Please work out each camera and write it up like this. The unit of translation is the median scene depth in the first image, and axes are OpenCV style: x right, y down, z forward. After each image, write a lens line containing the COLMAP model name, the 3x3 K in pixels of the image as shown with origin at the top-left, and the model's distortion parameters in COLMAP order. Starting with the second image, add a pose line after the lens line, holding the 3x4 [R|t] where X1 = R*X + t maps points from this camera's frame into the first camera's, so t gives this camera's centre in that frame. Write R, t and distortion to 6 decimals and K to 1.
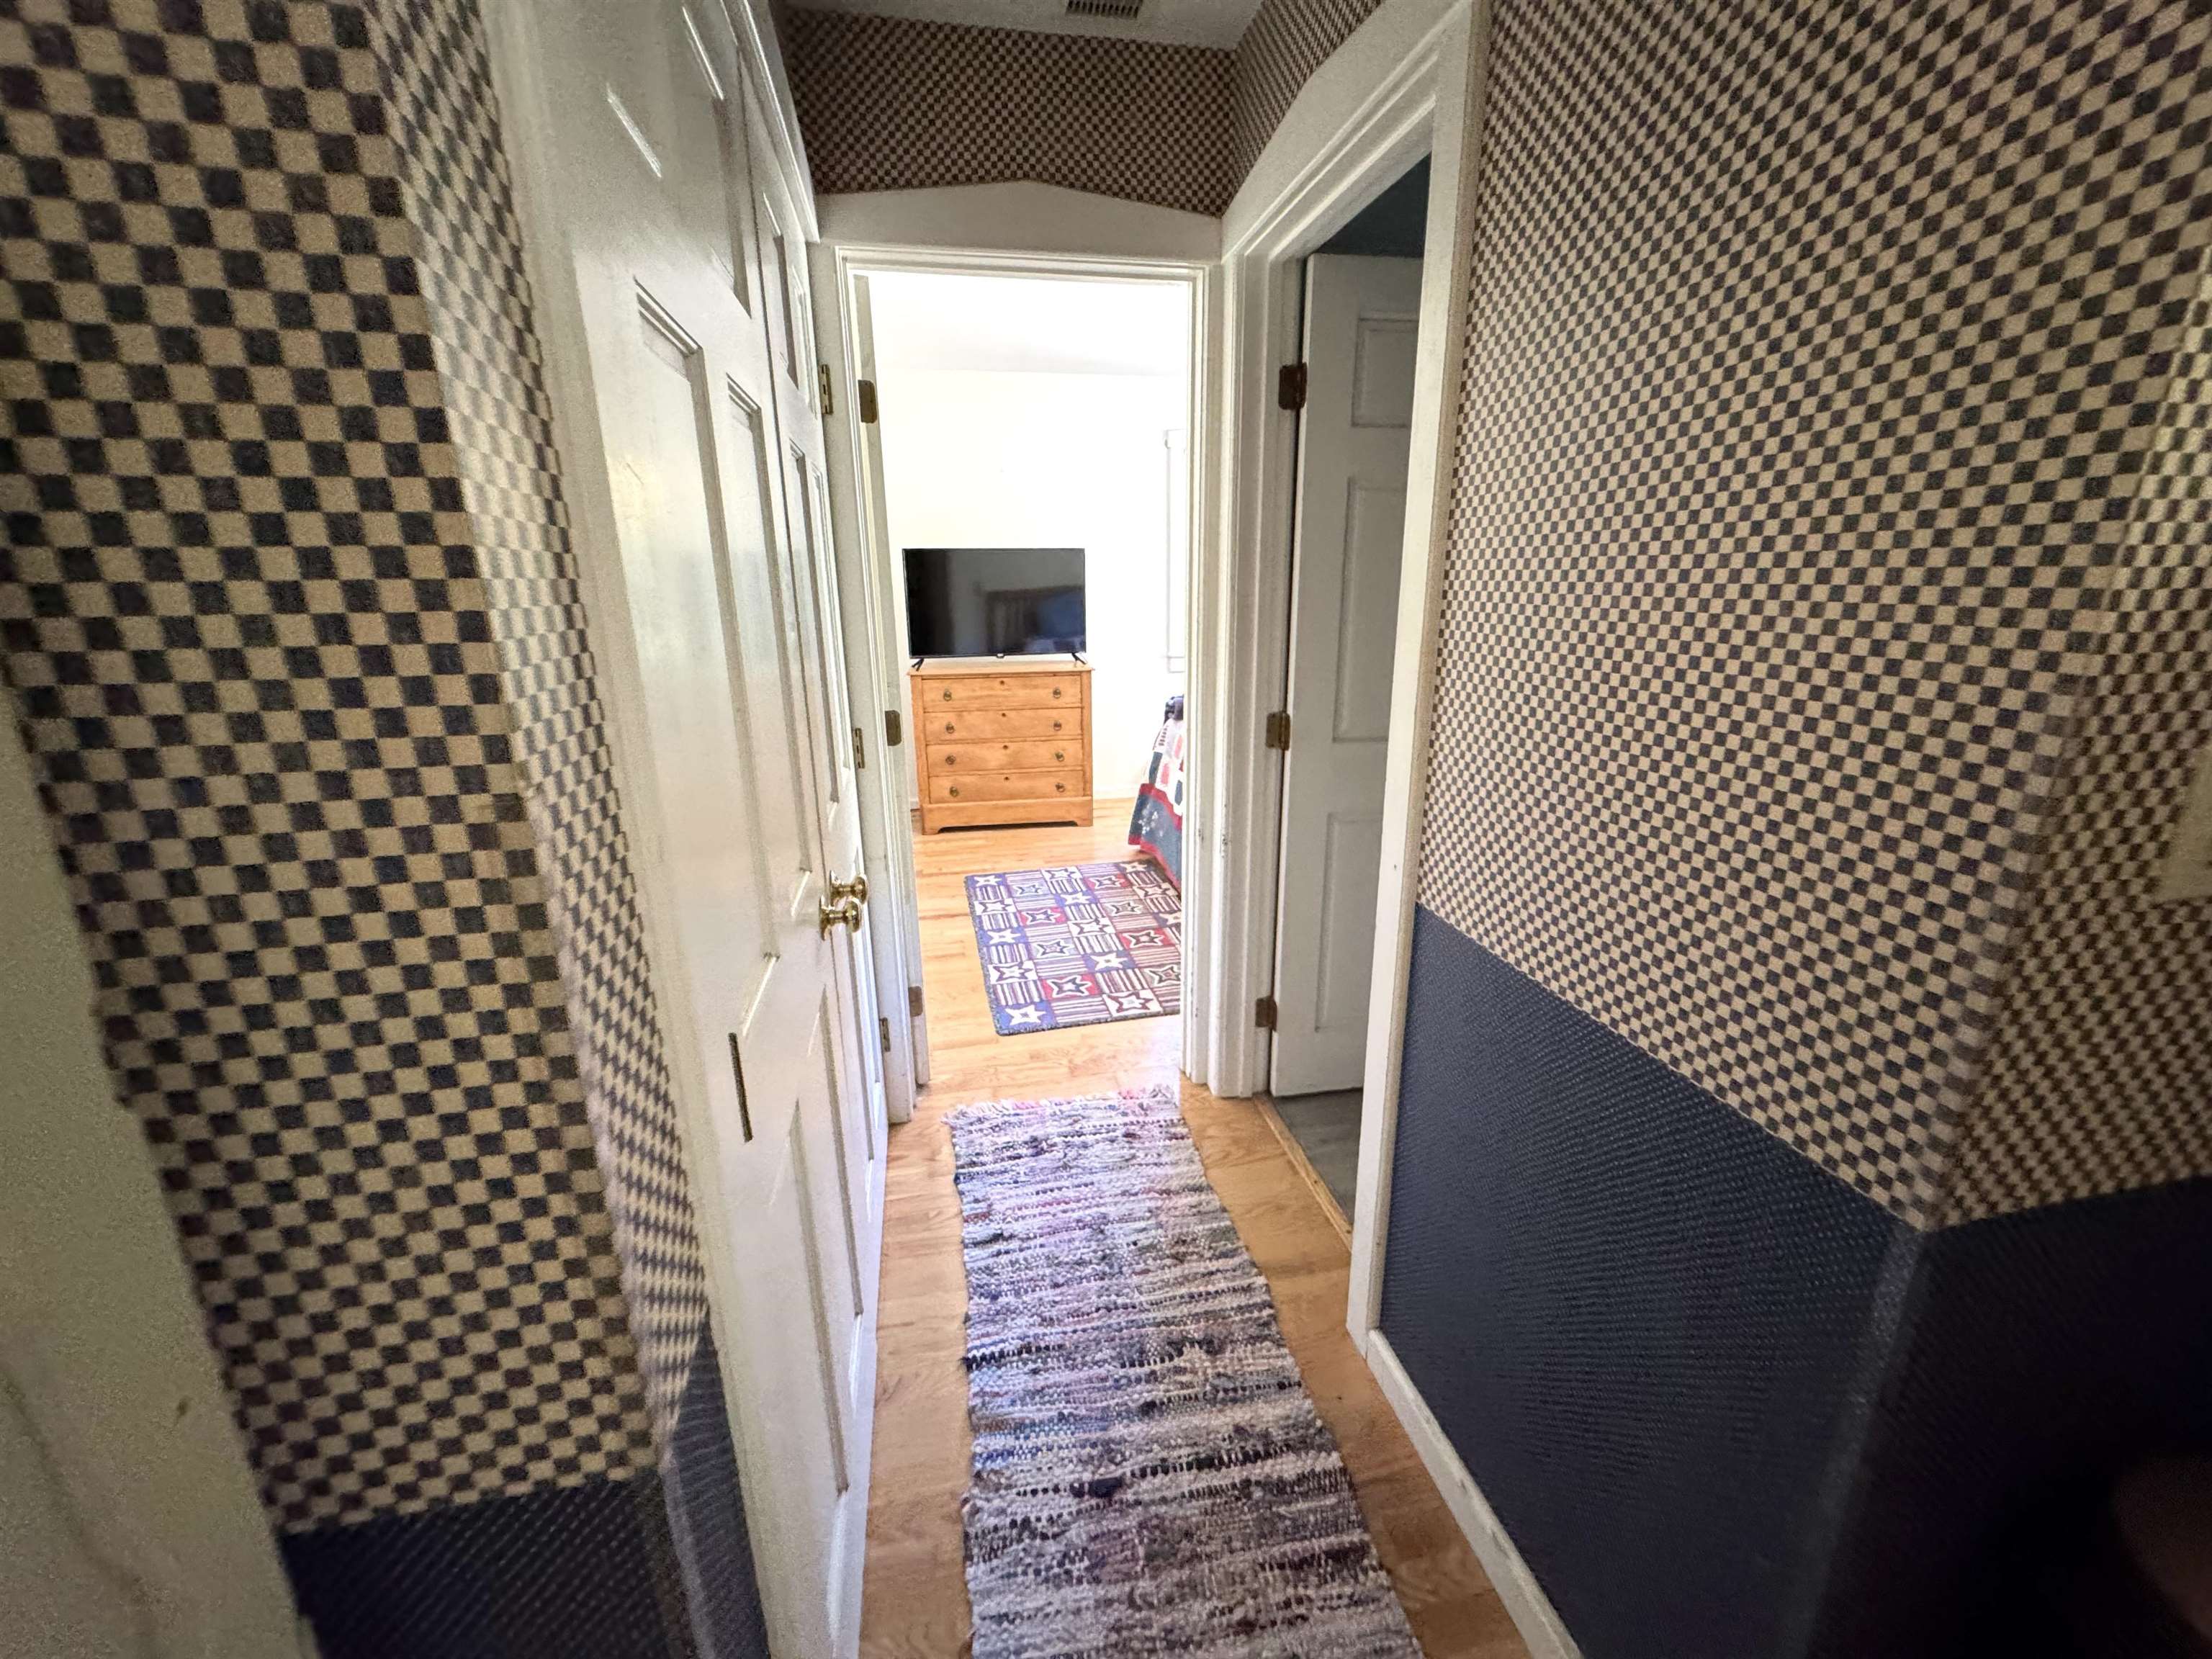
lens RADIAL K [[884.0, 0, 1106.6], [0, 884.0, 824.8], [0, 0, 1]] dist [-0.000463, 0.000769]
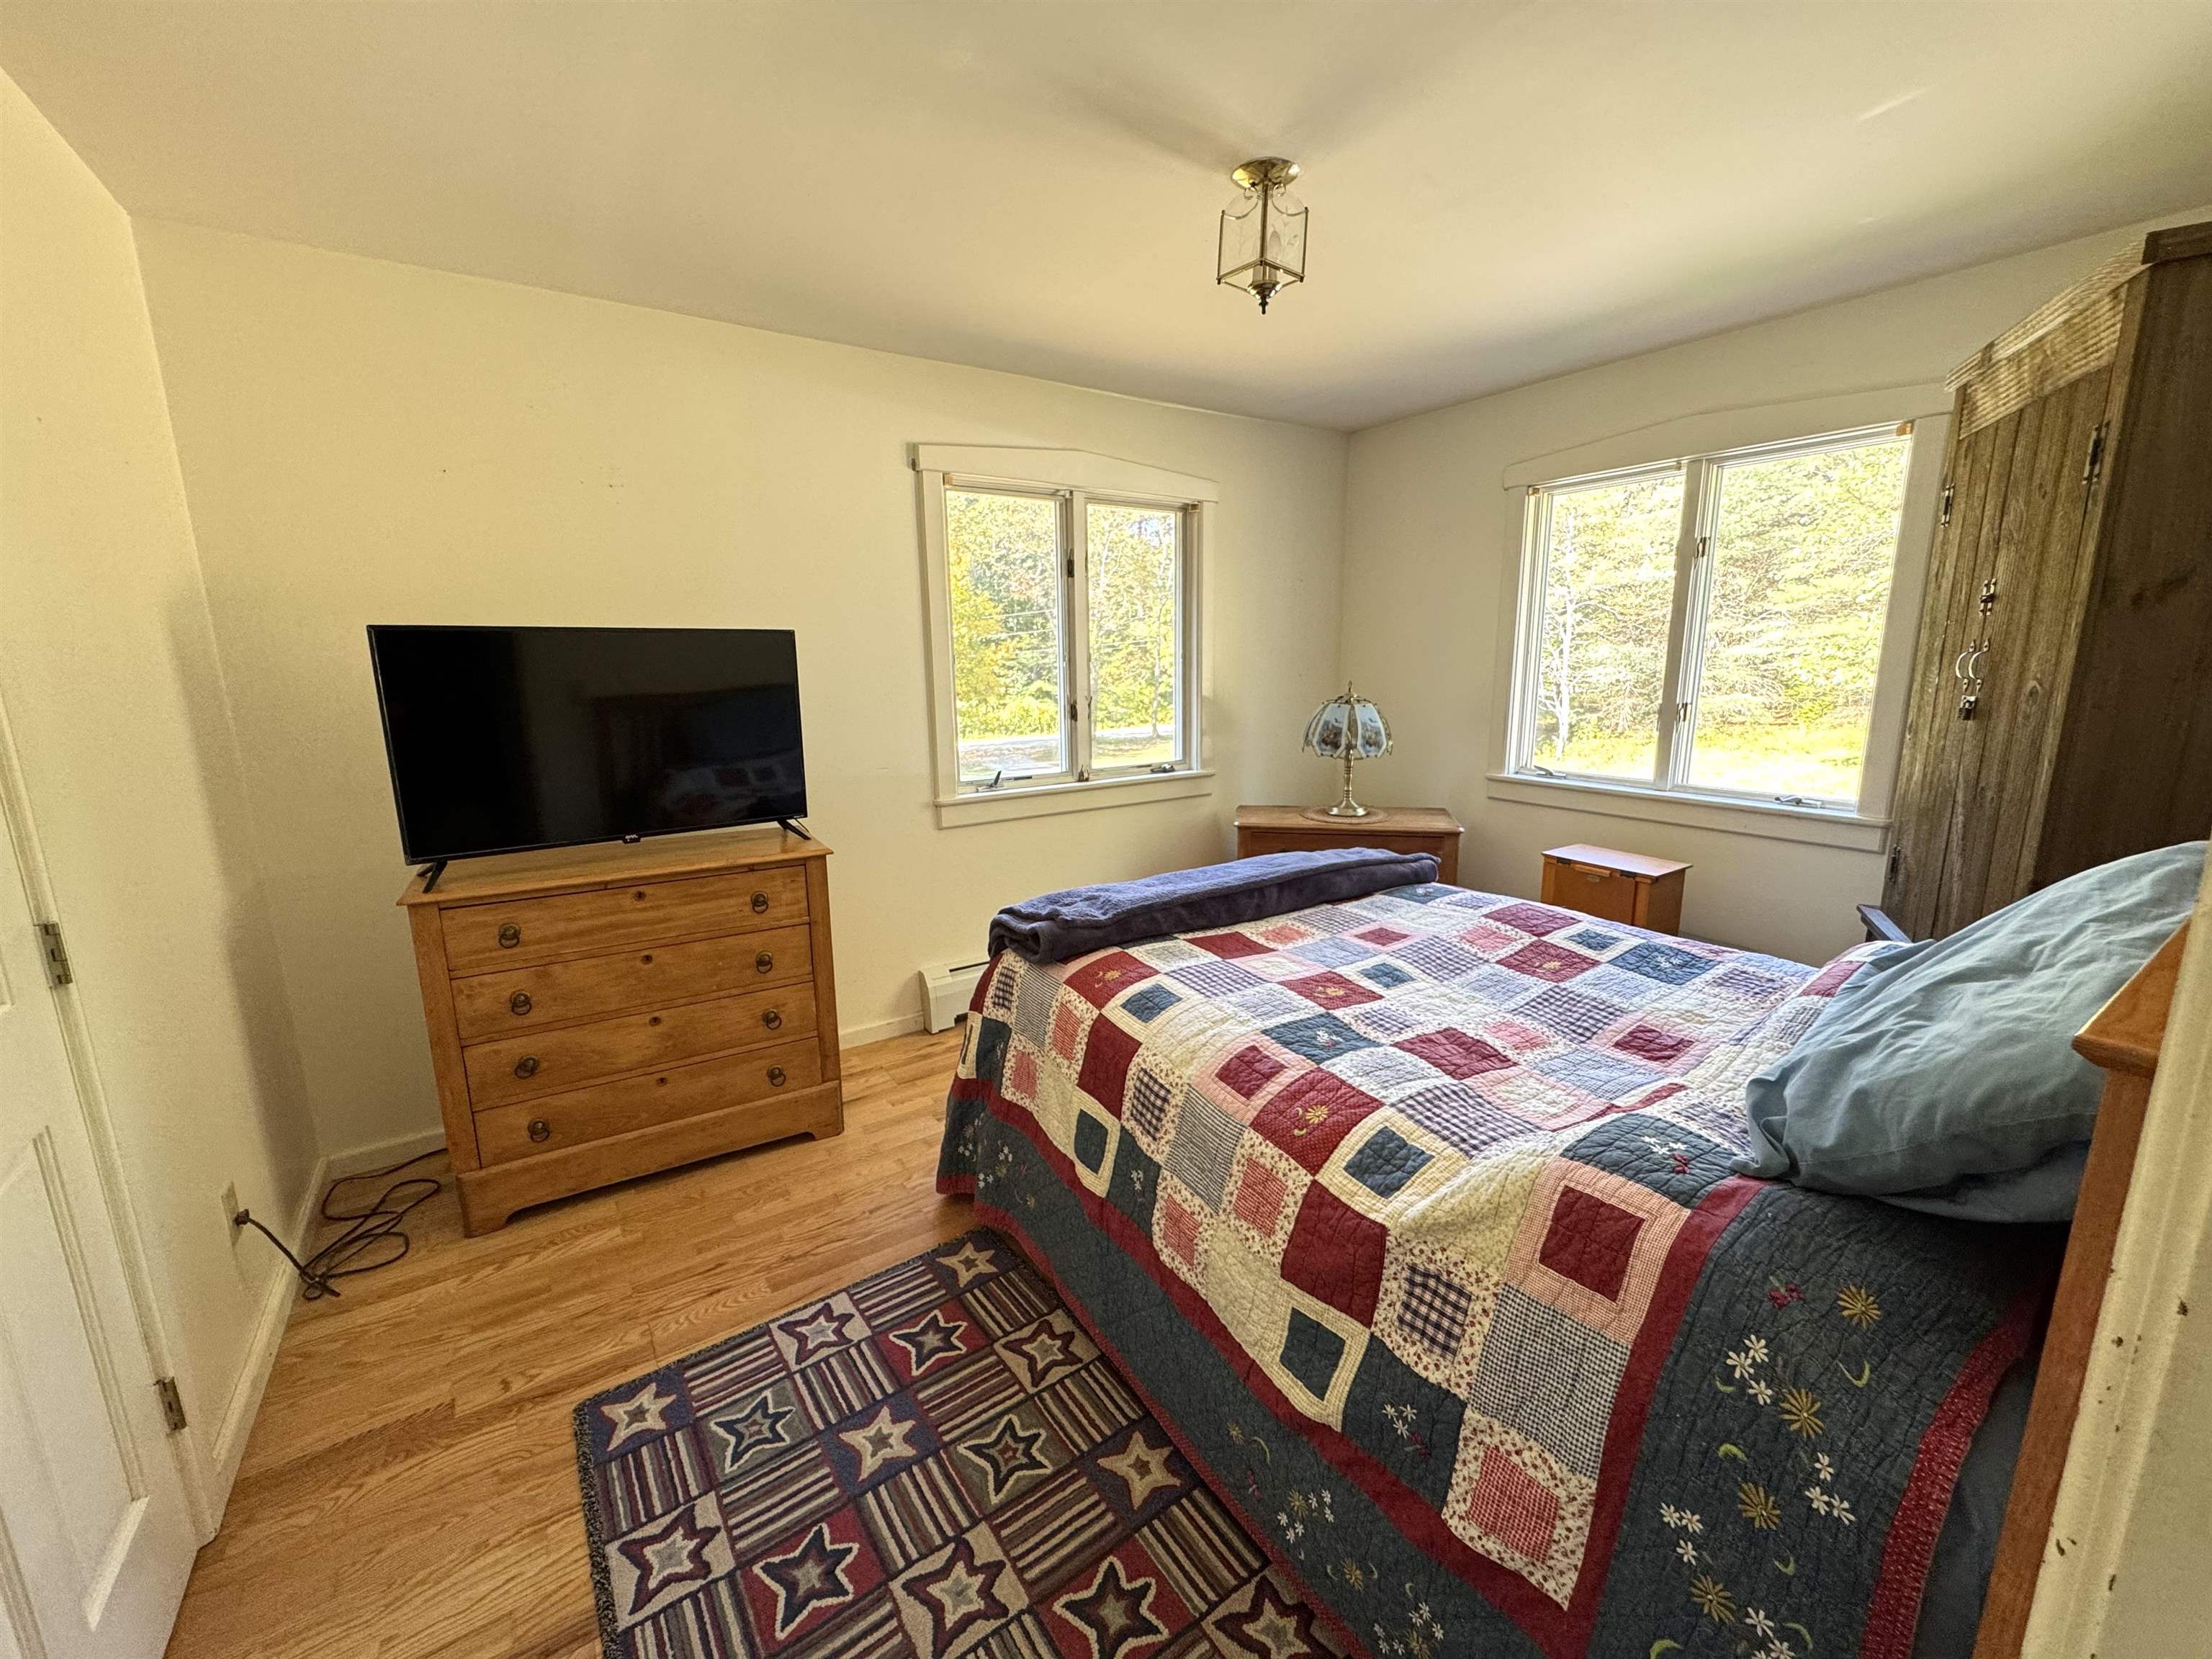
lens RADIAL K [[884.0, 0, 1100.3], [0, 884.0, 835.7], [0, 0, 1]] dist [-0.000463, 0.000769]
pose [[0.926791, -0.073523, 0.368311, -0.059479], [0.104799, 0.992326, -0.065619, -0.135551], [-0.360660, 0.099413, 0.927384, 0.451562]]
